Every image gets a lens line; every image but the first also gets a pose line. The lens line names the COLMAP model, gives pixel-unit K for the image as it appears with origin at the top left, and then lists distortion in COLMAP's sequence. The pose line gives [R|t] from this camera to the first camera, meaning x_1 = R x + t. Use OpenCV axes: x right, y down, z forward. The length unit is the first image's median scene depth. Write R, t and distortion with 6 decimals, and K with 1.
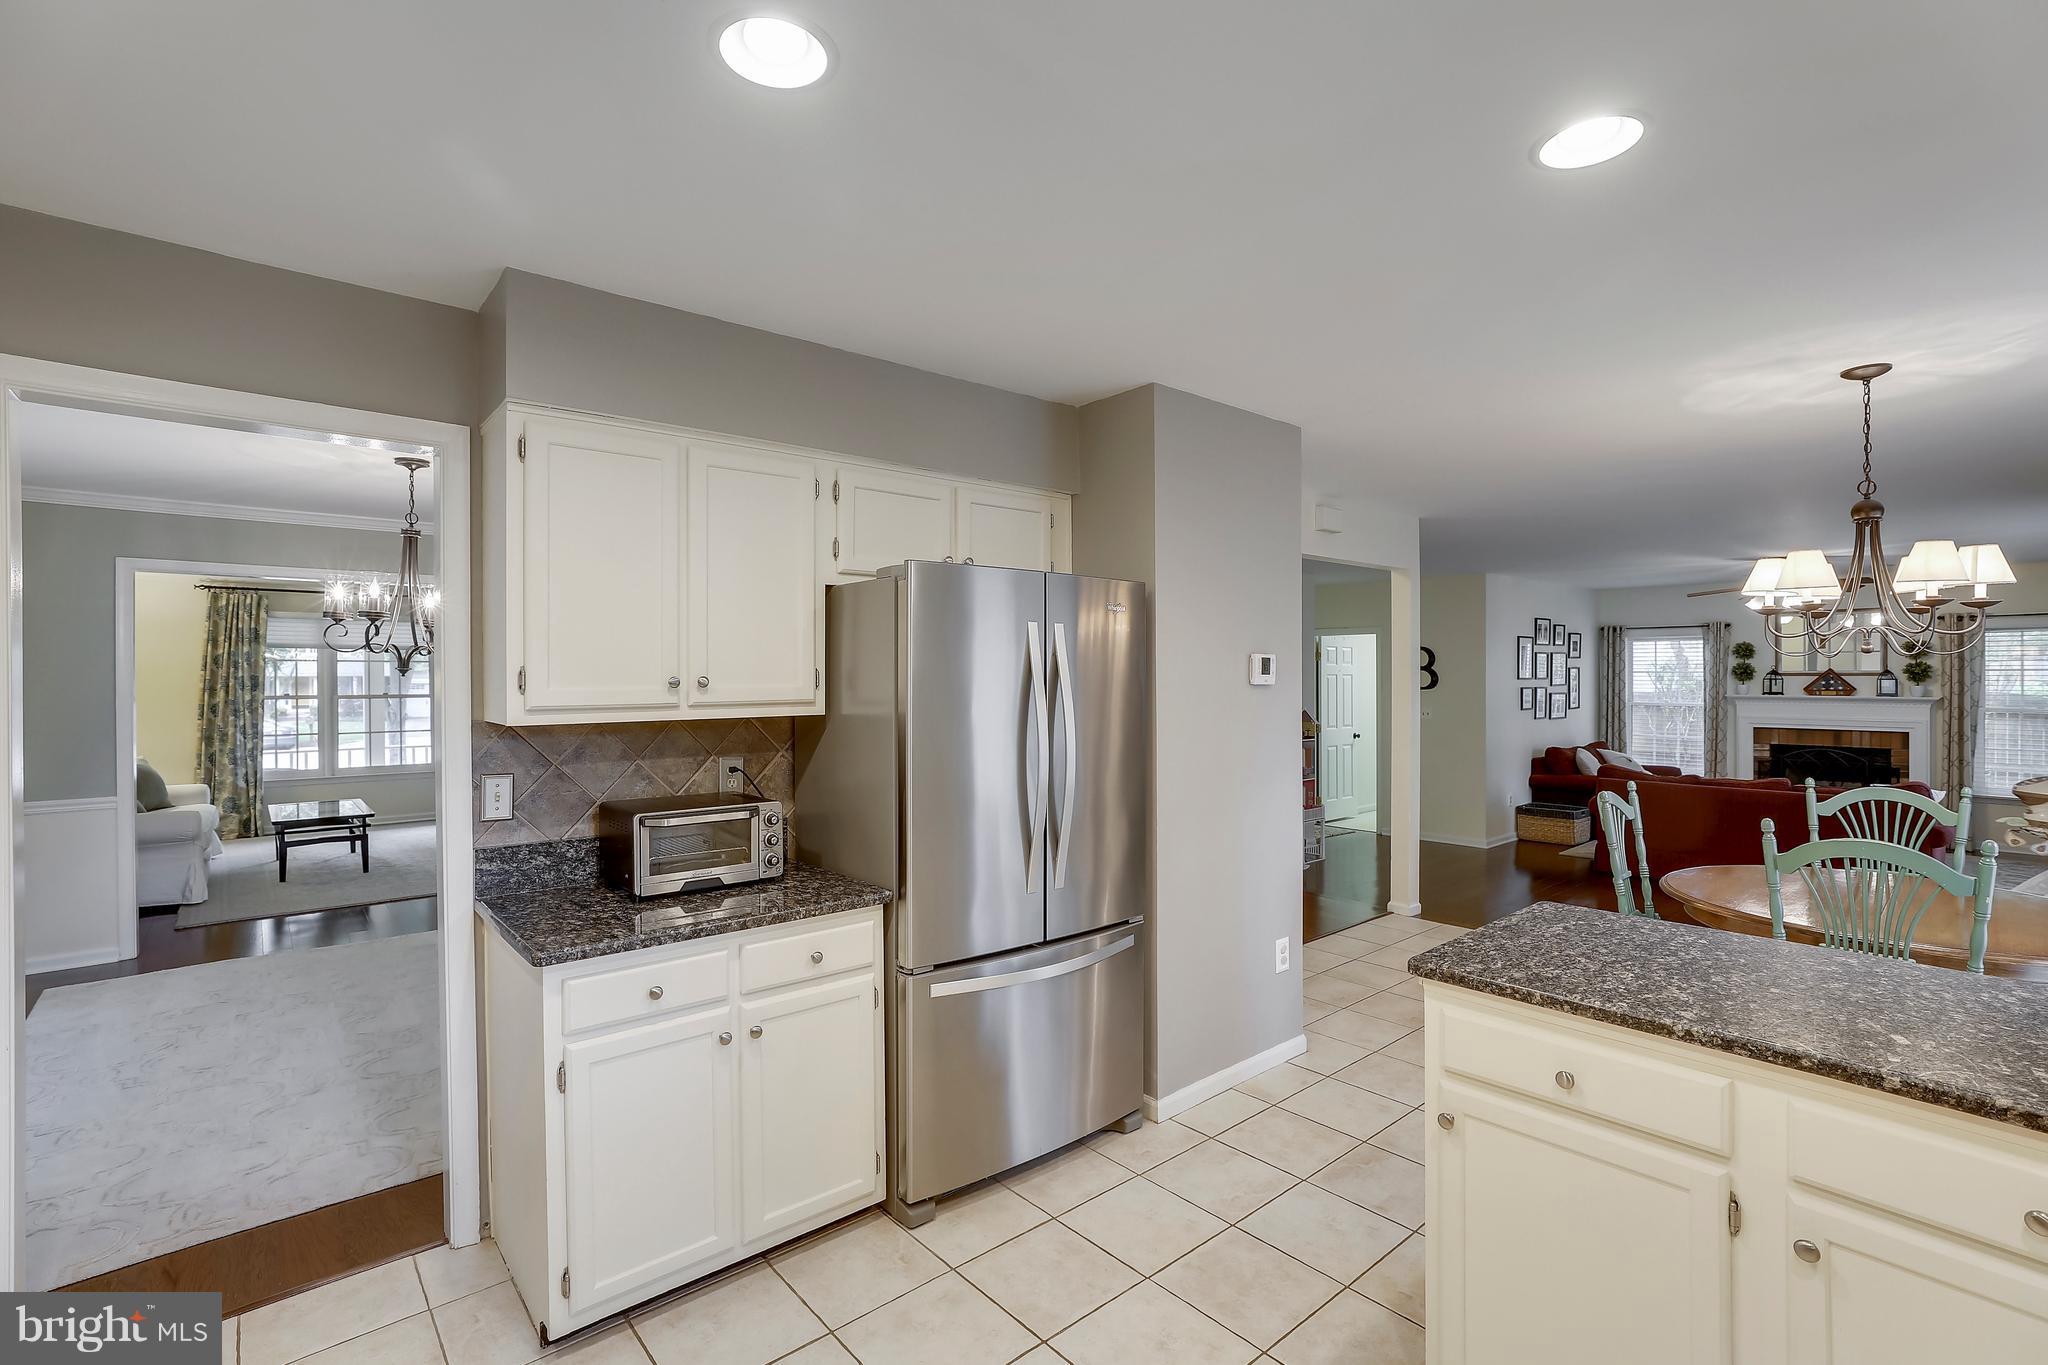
lens RADIAL K [[945.5, 0, 1012.1], [0, 945.5, 683.2], [0, 0, 1]] dist [-0.022525, 0.006880]
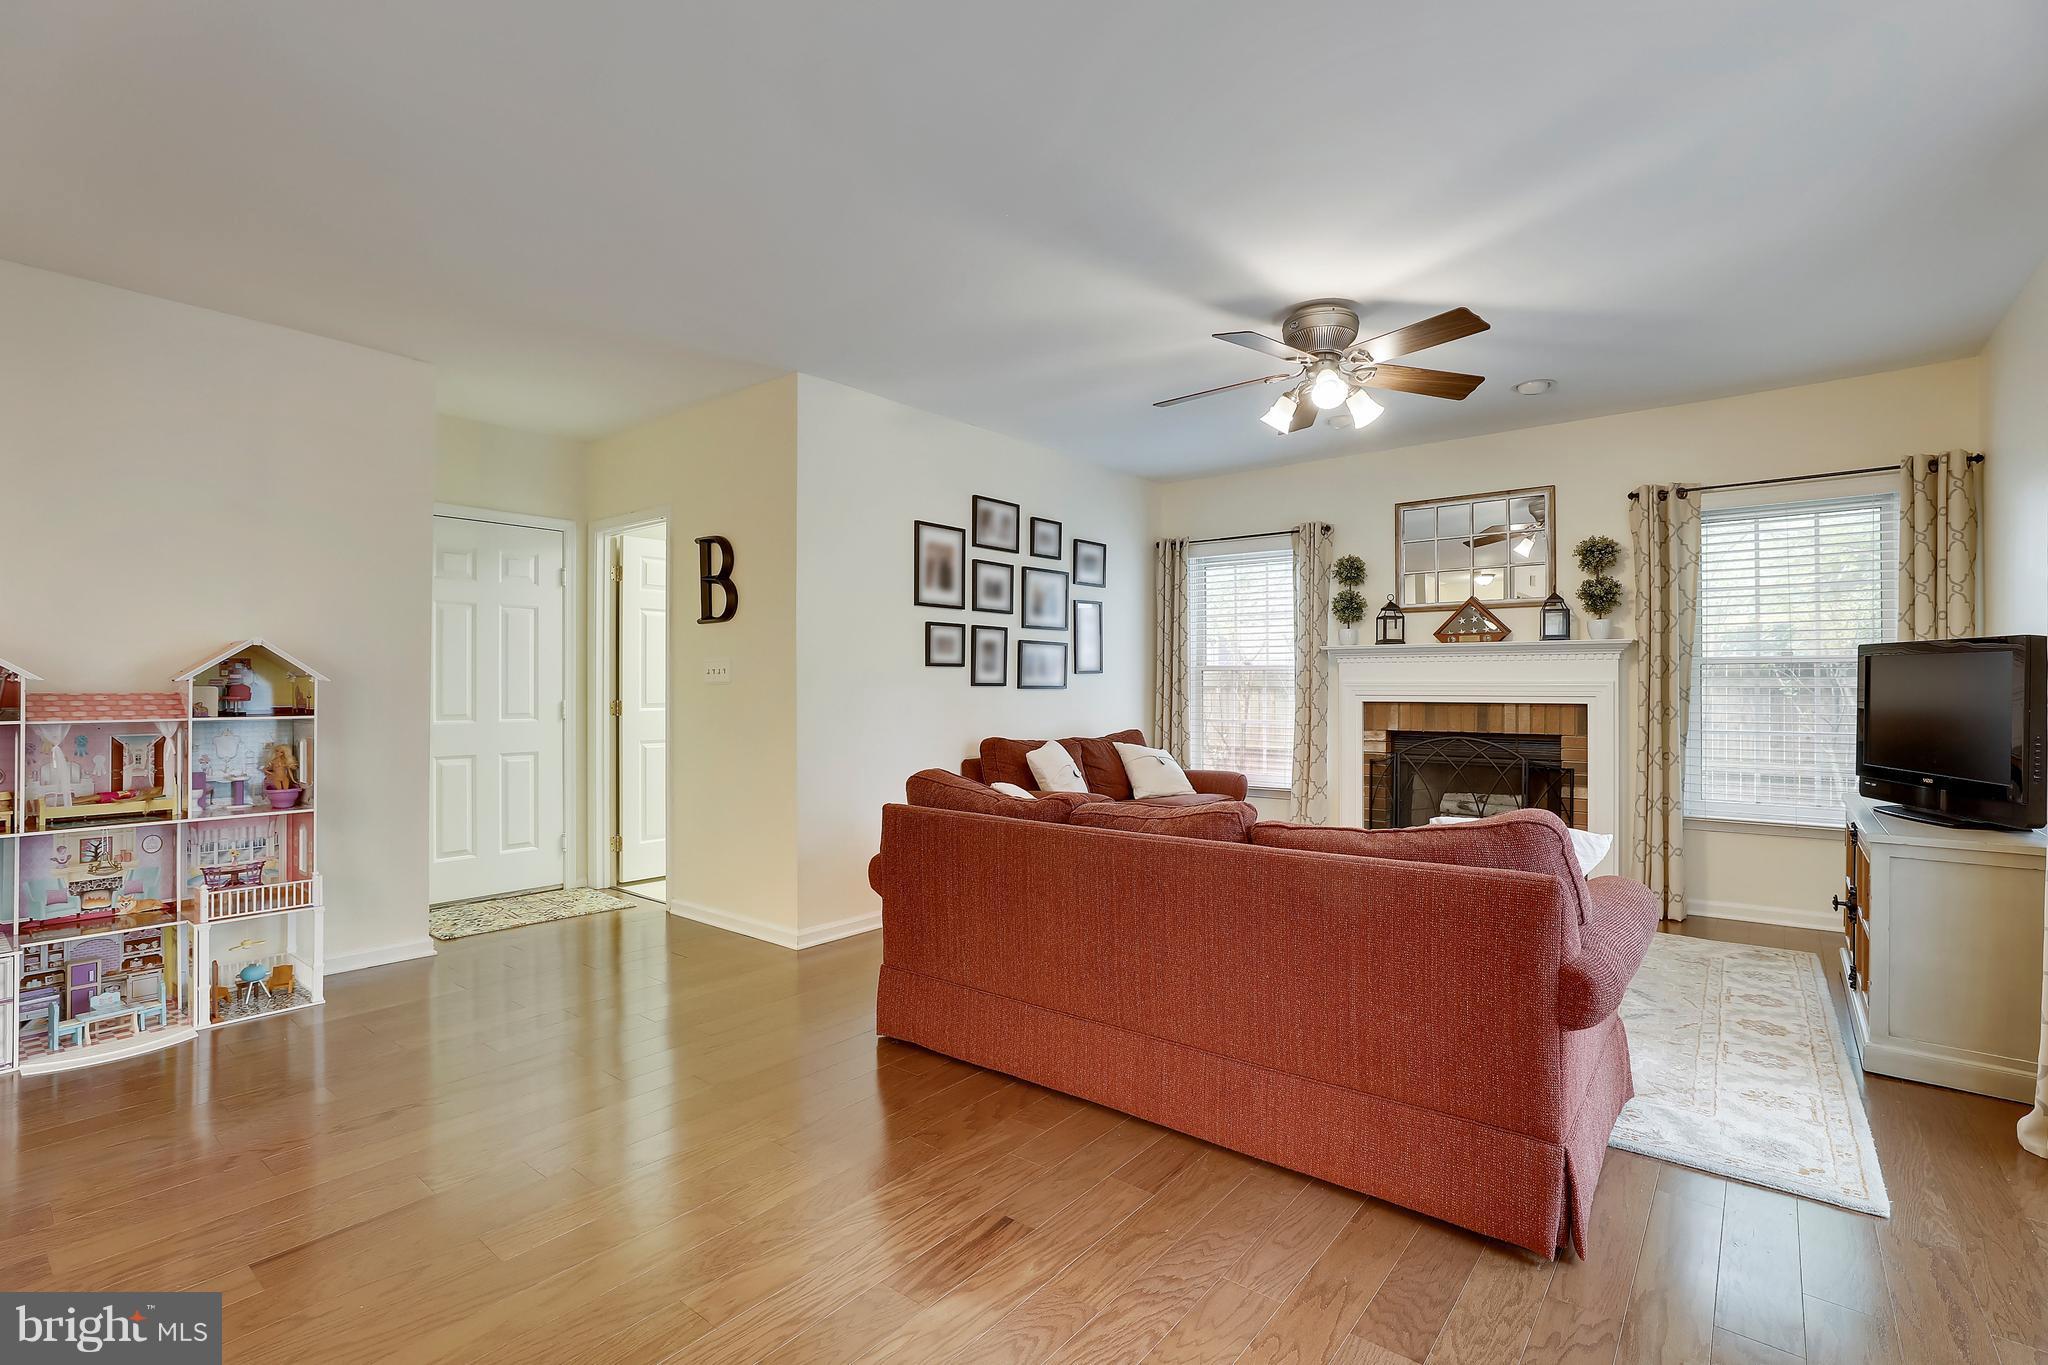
lens RADIAL K [[945.5, 0, 1038.5], [0, 945.5, 684.0], [0, 0, 1]] dist [-0.022525, 0.006880]
pose [[0.983057, 0.002228, 0.183284, 0.506817], [-0.000388, 0.999949, -0.010076, 0.043844], [-0.183298, 0.009834, 0.983008, 0.478932]]
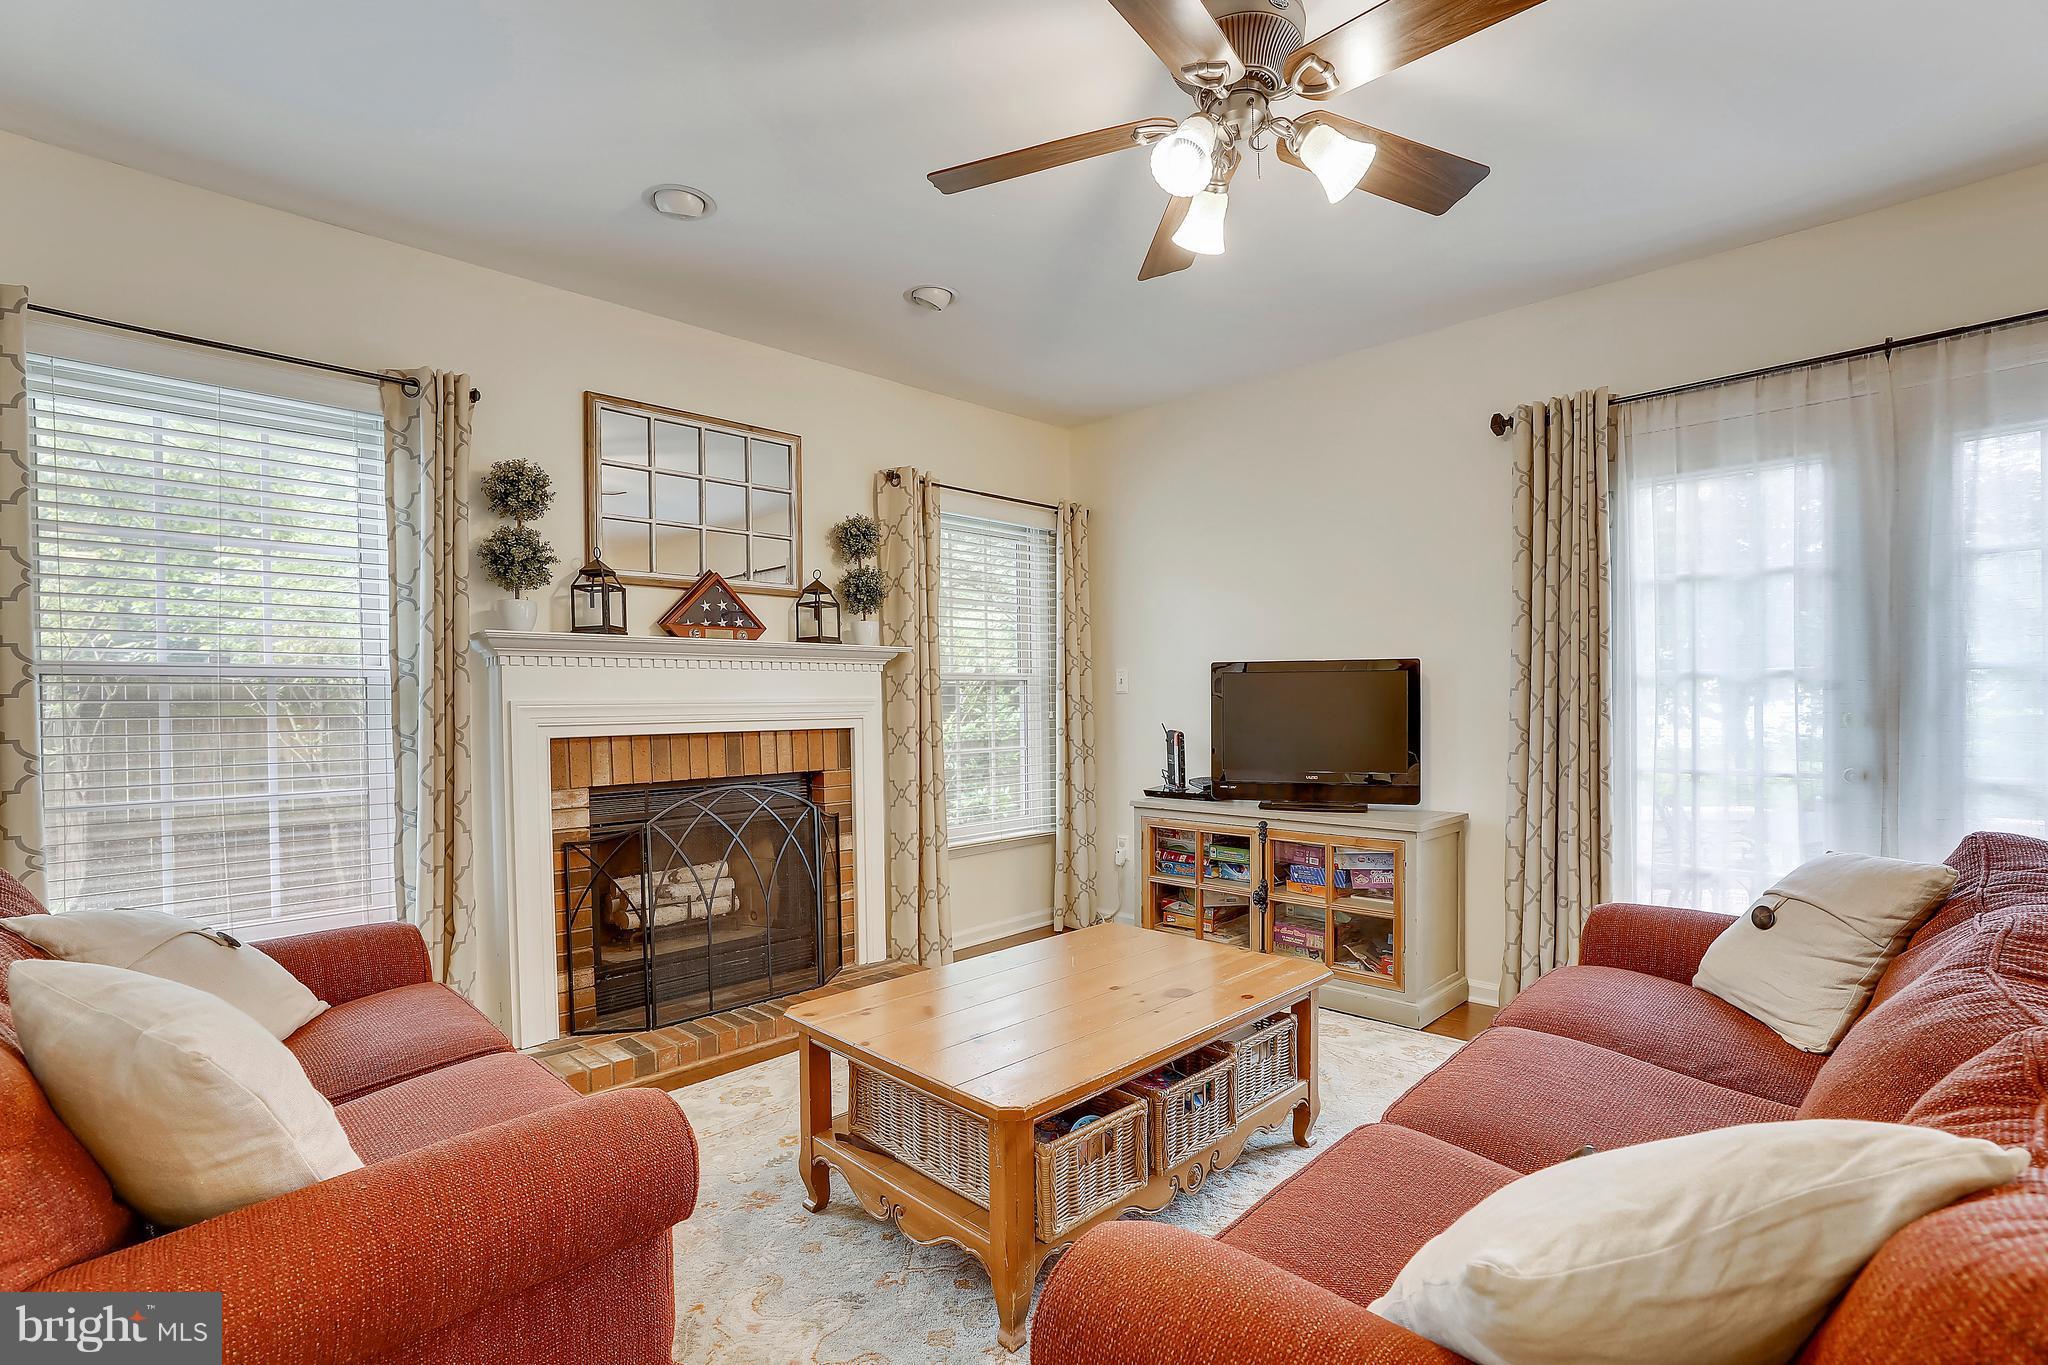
lens RADIAL K [[945.5, 0, 1030.8], [0, 945.5, 702.7], [0, 0, 1]] dist [-0.022525, 0.006880]
pose [[-0.075476, 0.000991, 0.997147, 0.485421], [0.020908, 0.999781, 0.000589, 0.040032], [-0.996928, 0.020893, -0.075480, 0.897251]]
